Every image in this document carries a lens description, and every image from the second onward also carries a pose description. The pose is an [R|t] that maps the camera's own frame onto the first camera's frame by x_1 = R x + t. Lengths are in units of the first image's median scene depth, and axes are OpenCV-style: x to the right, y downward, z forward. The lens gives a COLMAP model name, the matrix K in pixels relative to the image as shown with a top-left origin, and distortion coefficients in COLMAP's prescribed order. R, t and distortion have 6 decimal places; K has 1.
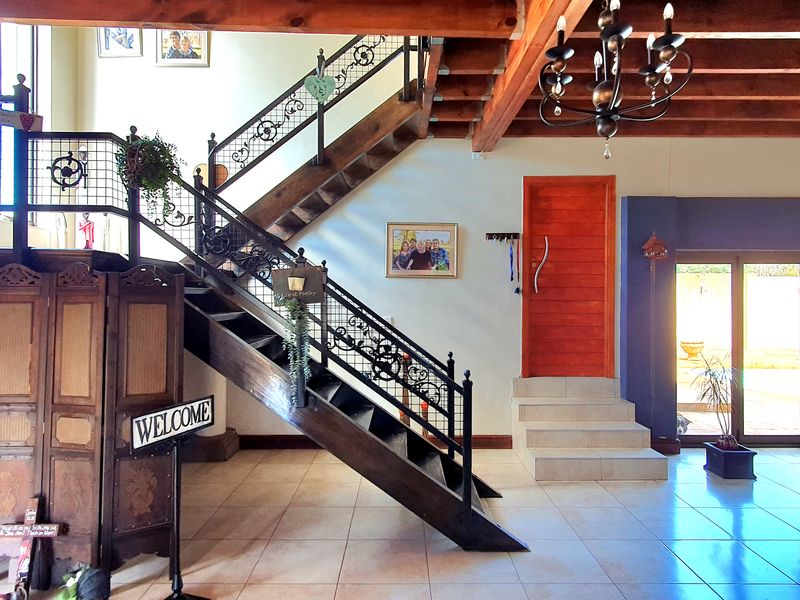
lens RADIAL K [[503.1, 0, 402.7], [0, 503.1, 297.7], [0, 0, 1]] dist [0.012572, -0.001342]
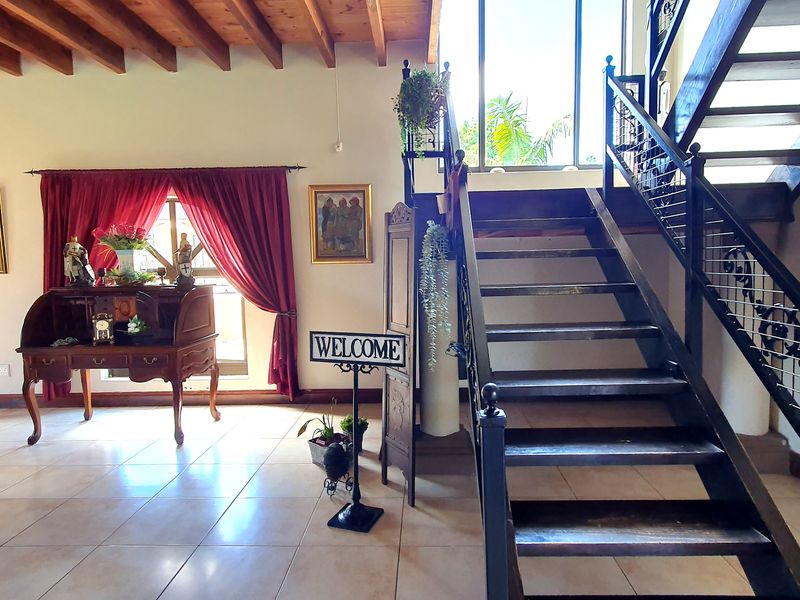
lens RADIAL K [[503.1, 0, 402.7], [0, 503.1, 297.7], [0, 0, 1]] dist [0.012572, -0.001342]
pose [[-0.032389, 0.077663, -0.996453, 0.505652], [0.024298, 0.996743, 0.076896, 0.047505], [0.999180, -0.021721, -0.034170, 0.951775]]
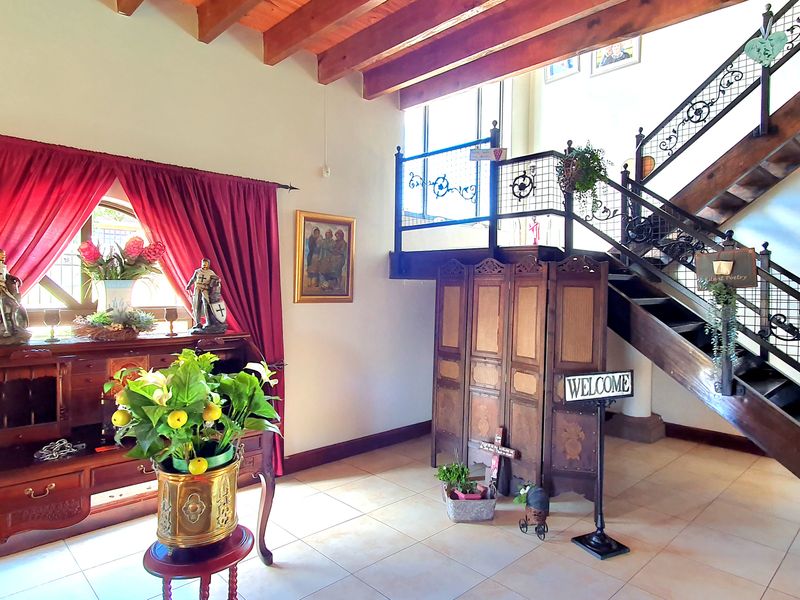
lens RADIAL K [[503.1, 0, 402.7], [0, 503.1, 297.7], [0, 0, 1]] dist [0.012572, -0.001342]
pose [[0.688468, 0.017081, -0.725065, 0.070740], [-0.005542, 0.999817, 0.018291, 0.015959], [0.725245, -0.008575, 0.688437, -0.118627]]
